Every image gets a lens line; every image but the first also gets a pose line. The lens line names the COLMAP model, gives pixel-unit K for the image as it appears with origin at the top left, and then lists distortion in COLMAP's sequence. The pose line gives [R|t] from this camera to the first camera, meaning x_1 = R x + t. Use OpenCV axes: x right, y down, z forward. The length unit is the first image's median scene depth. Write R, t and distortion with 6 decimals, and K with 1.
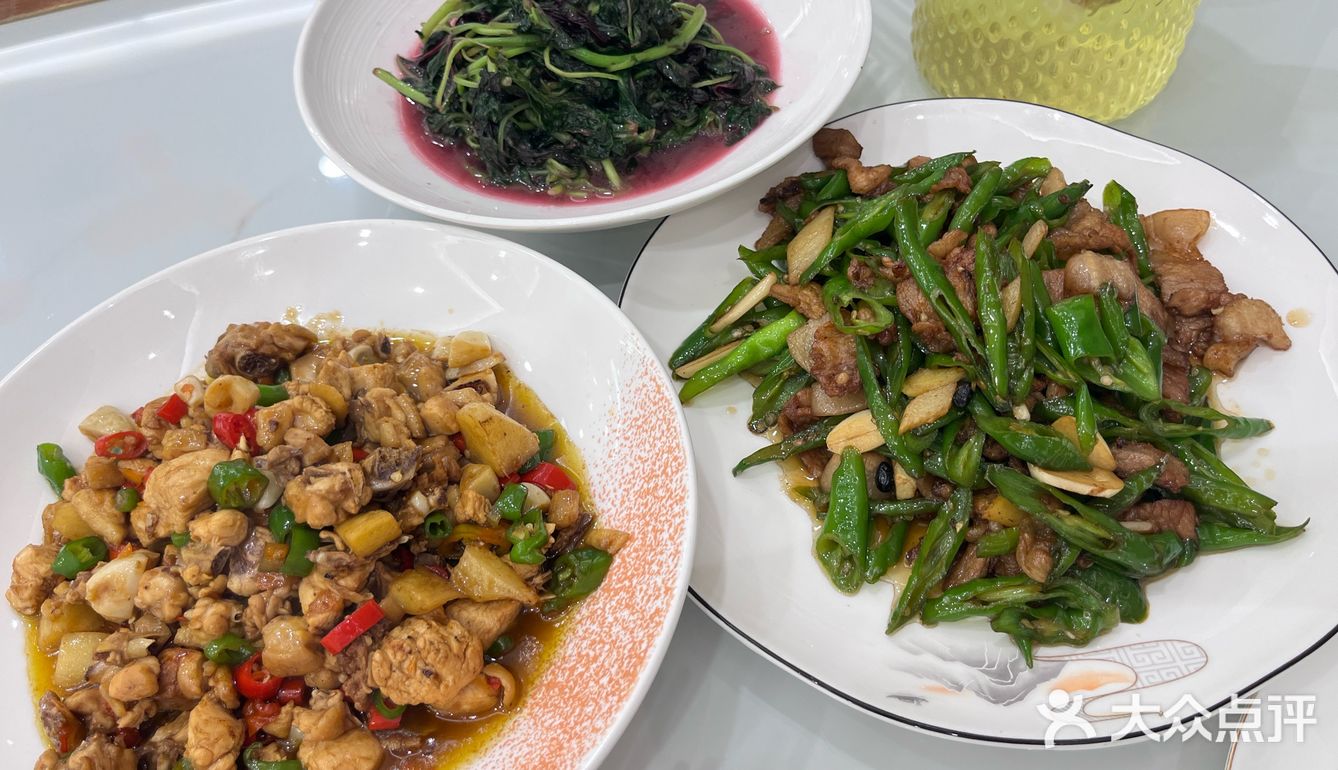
lens RADIAL K [[1075.5, 0, 685.2], [0, 1075.5, 362.3], [0, 0, 1]] dist [0.011137, -0.073776]
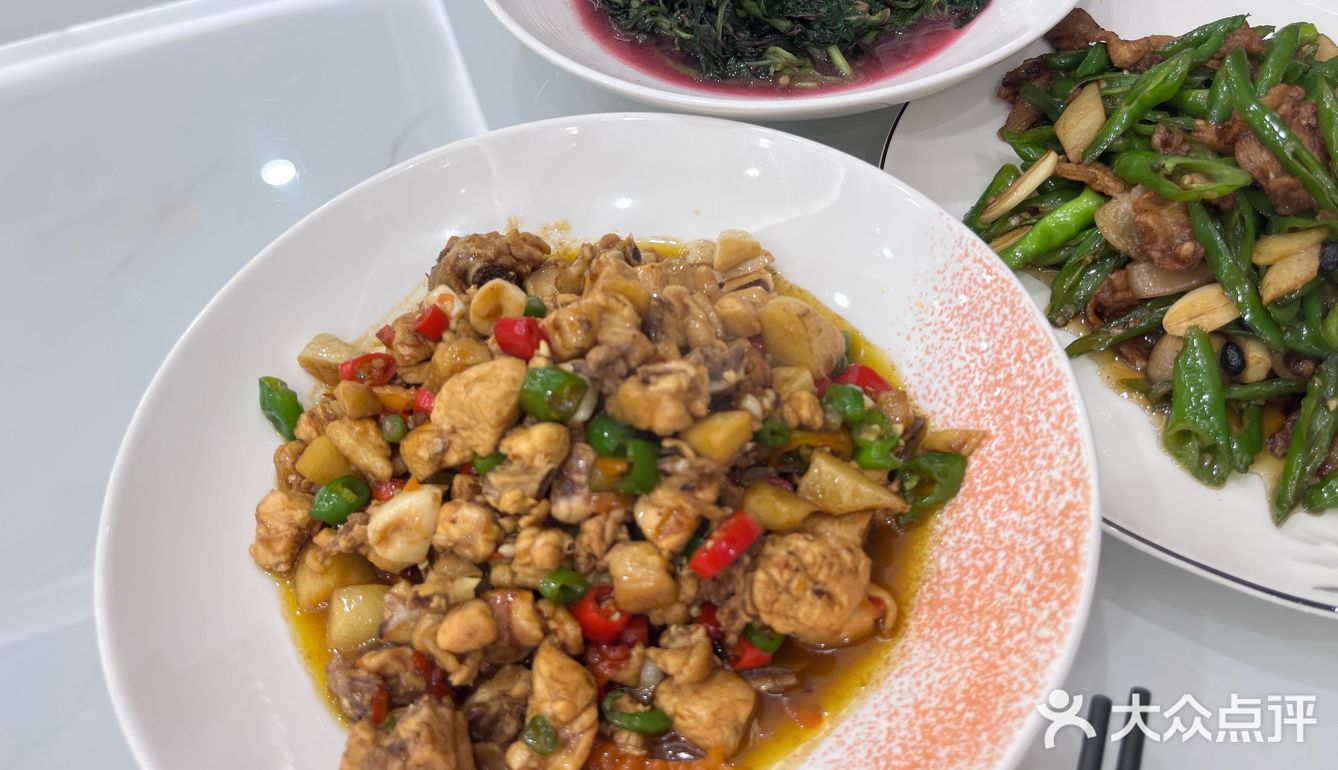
lens RADIAL K [[1075.5, 0, 685.2], [0, 1075.5, 362.3], [0, 0, 1]] dist [0.011137, -0.073776]
pose [[0.997302, -0.054751, 0.048898, -0.330261], [0.054686, 0.998500, 0.002670, 0.086822], [-0.048970, 0.000011, 0.998800, 0.137056]]
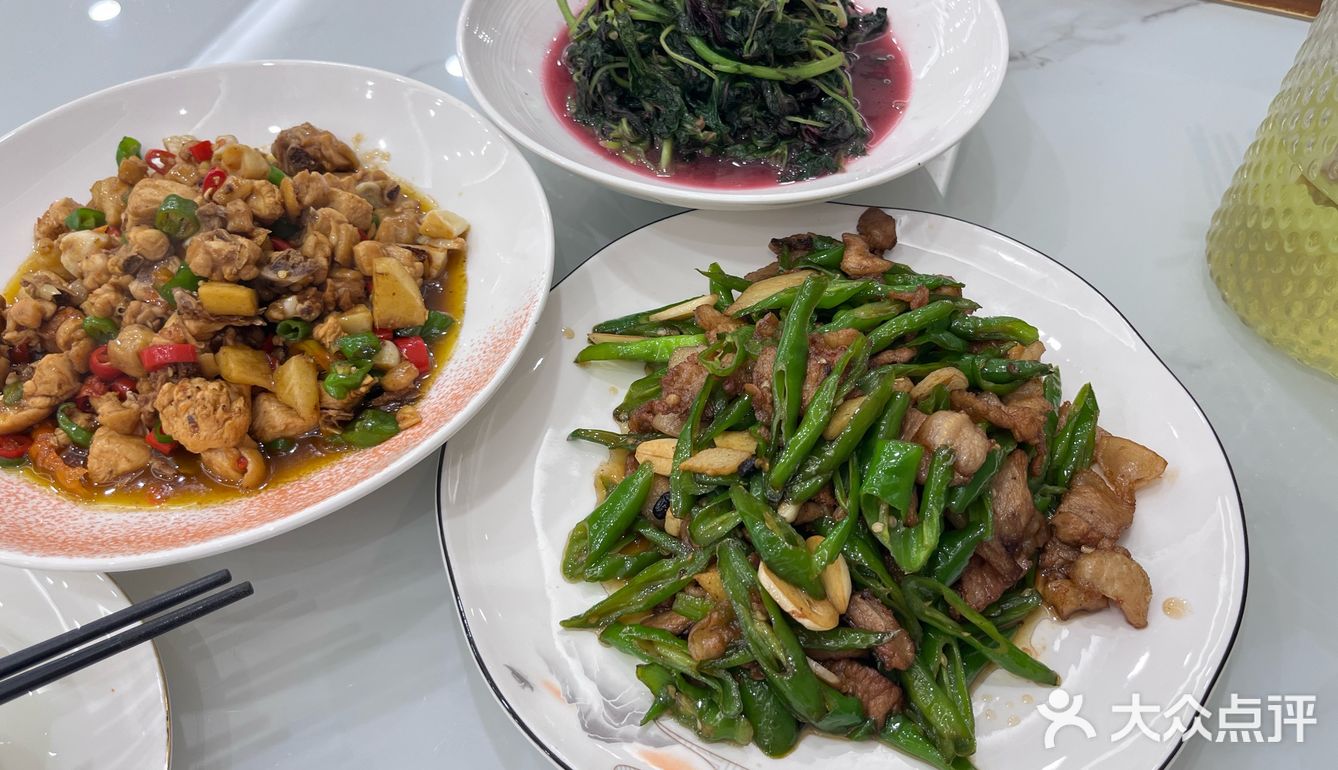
lens RADIAL K [[1075.5, 0, 685.2], [0, 1075.5, 362.3], [0, 0, 1]] dist [0.011137, -0.073776]
pose [[0.829479, 0.477026, -0.290536, 0.455281], [-0.485149, 0.873090, 0.048415, -0.074448], [0.276760, 0.100794, 0.955638, 0.018710]]
